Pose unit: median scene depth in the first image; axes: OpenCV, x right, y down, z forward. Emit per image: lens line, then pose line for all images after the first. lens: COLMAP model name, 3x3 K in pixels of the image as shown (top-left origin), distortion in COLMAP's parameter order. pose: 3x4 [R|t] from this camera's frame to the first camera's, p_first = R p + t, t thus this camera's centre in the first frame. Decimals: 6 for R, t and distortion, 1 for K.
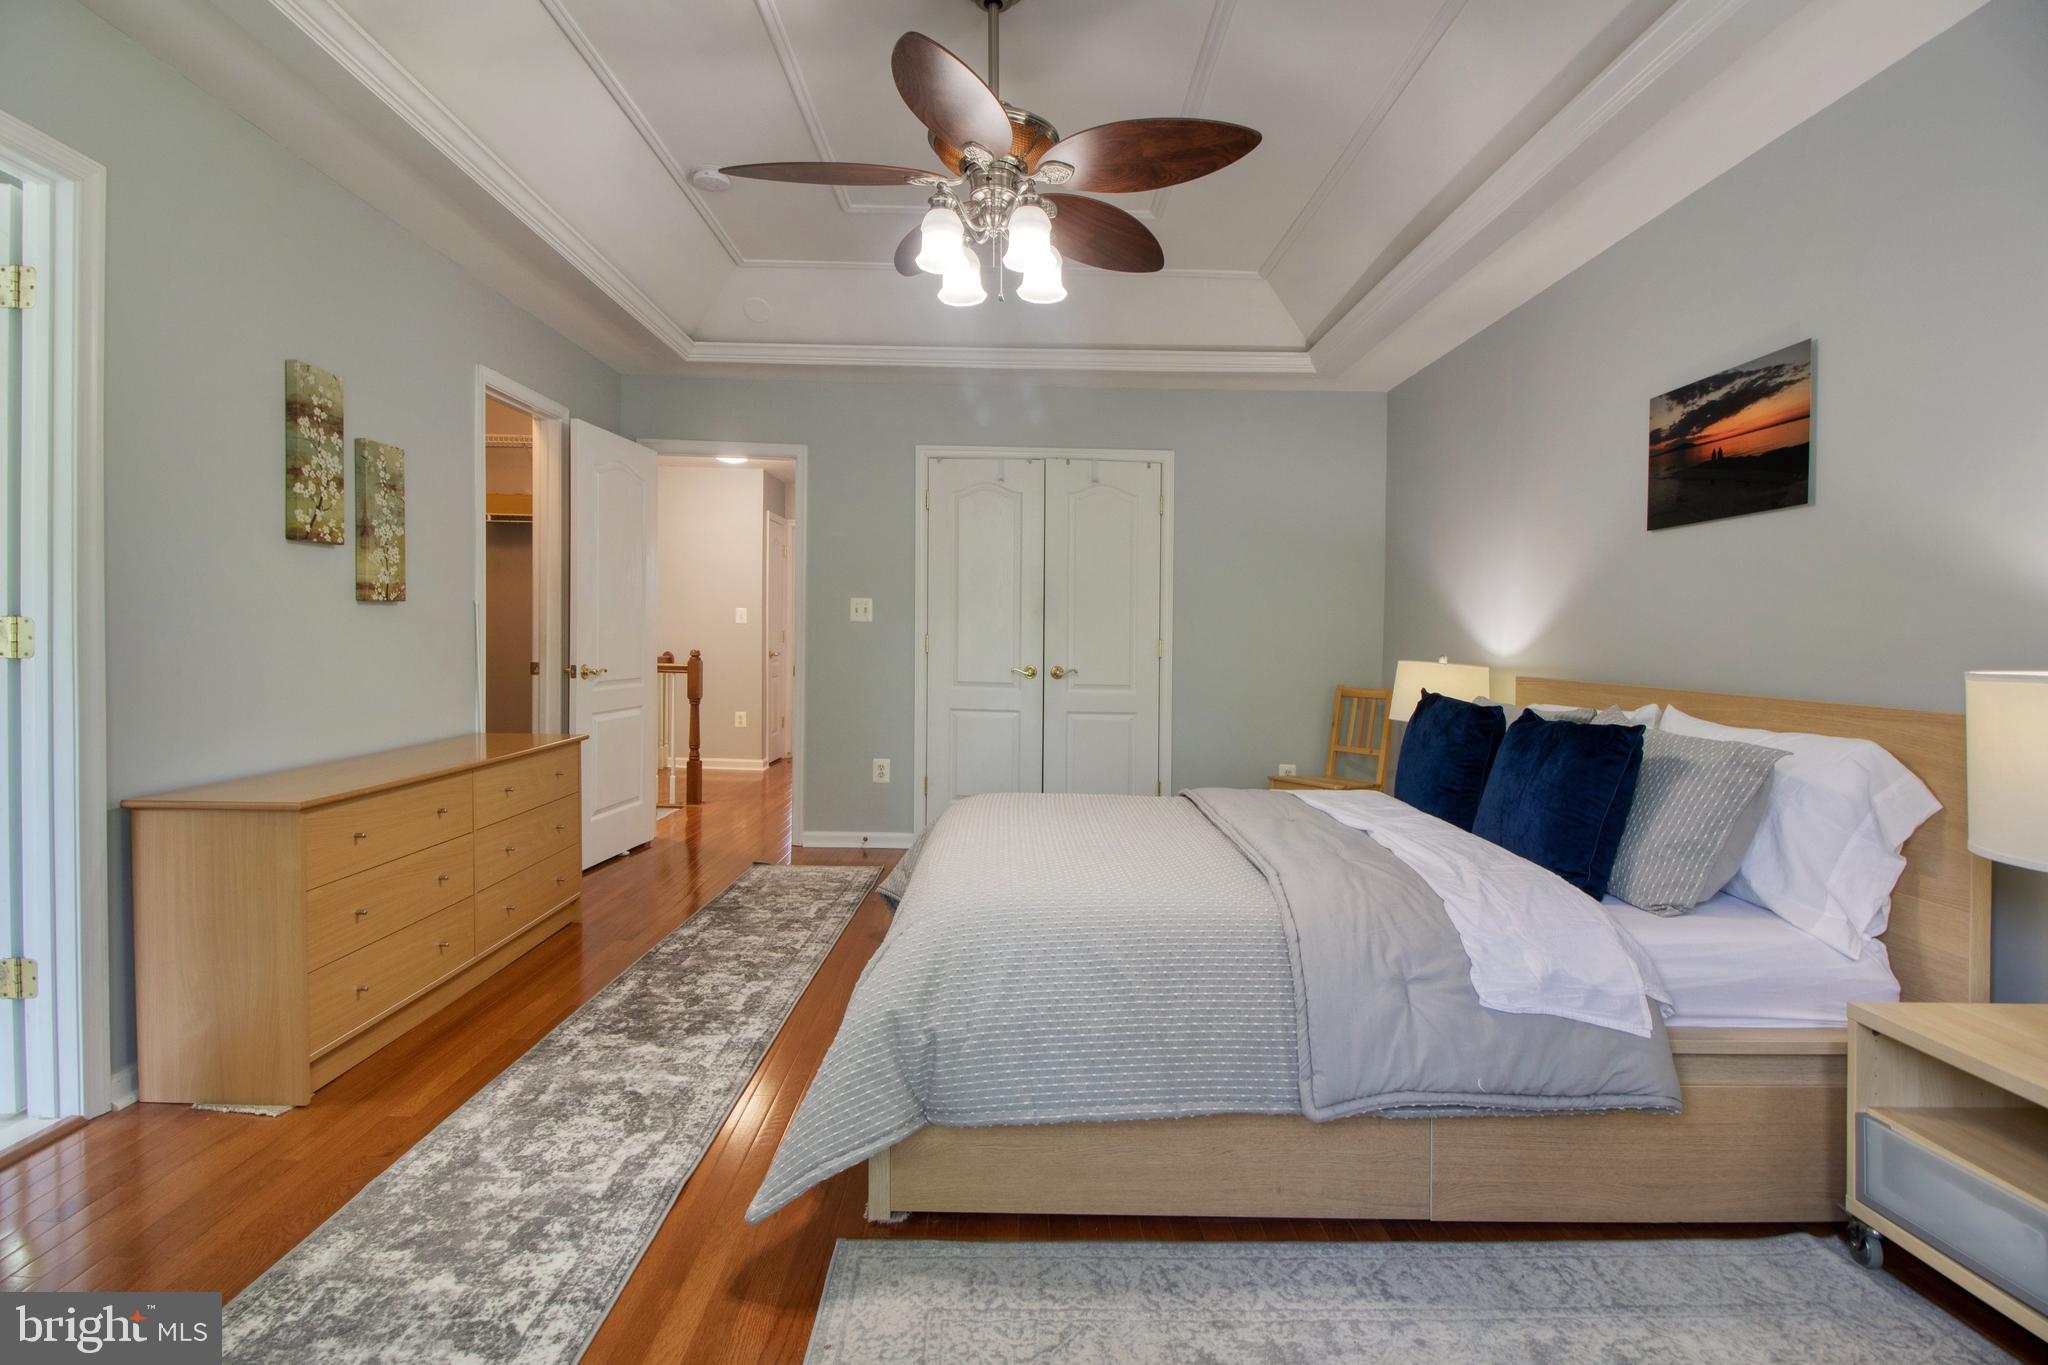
lens RADIAL K [[960.1, 0, 1019.9], [0, 960.1, 666.4], [0, 0, 1]] dist [0.016196, -0.021376]
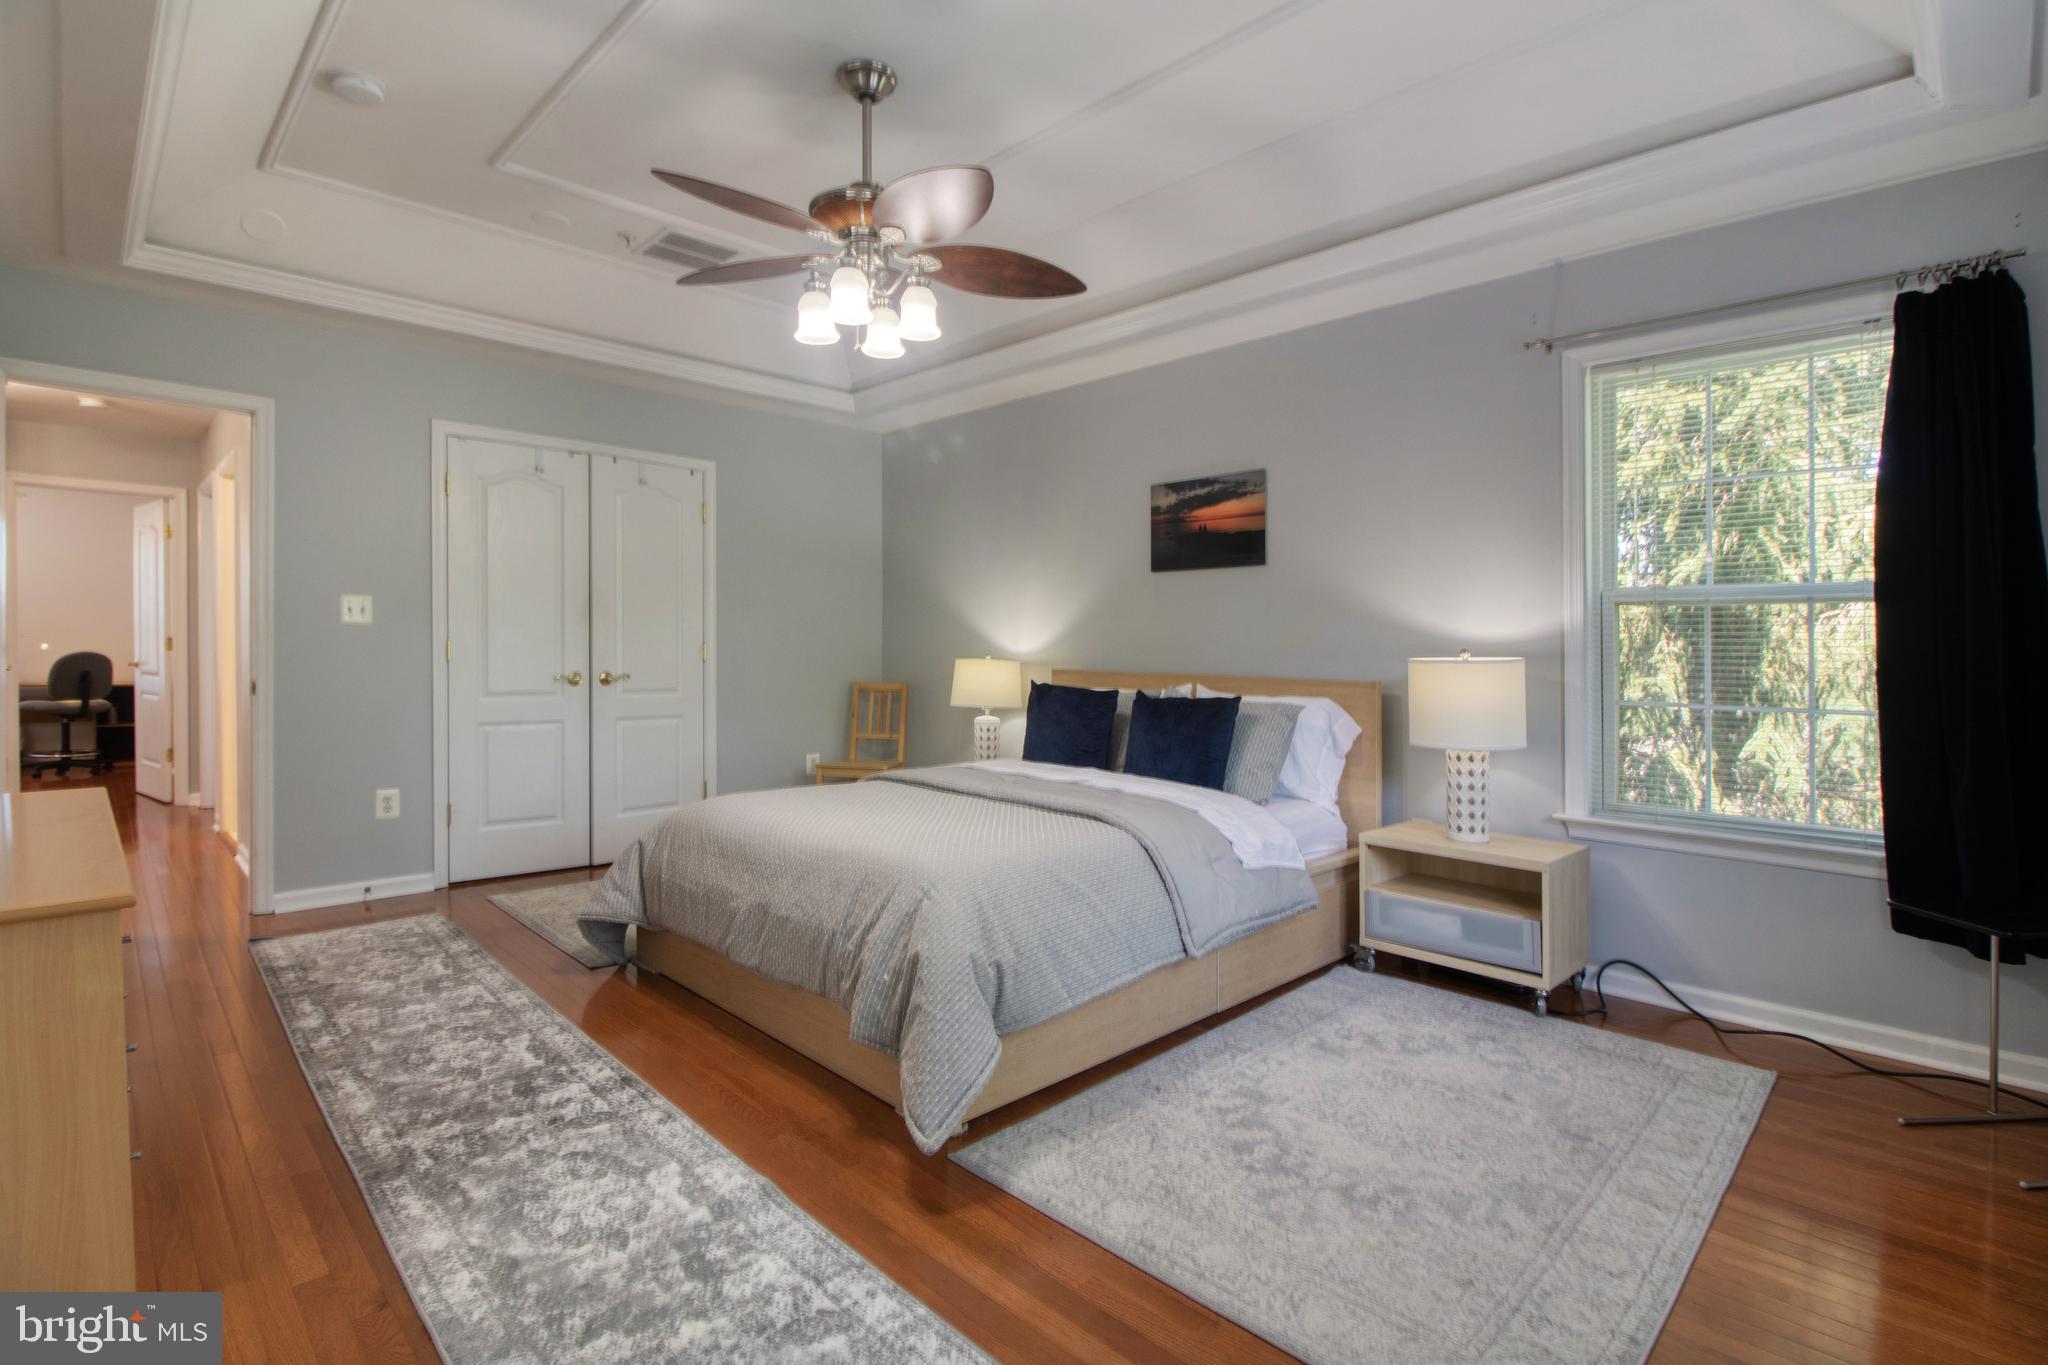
lens RADIAL K [[958.2, 0, 1023.8], [0, 958.2, 659.8], [0, 0, 1]] dist [0.000539, -0.013298]
pose [[0.723041, -0.018195, 0.690566, -0.627646], [0.021832, 0.999756, 0.003483, -0.012227], [-0.690460, 0.012558, 0.723261, 0.049091]]
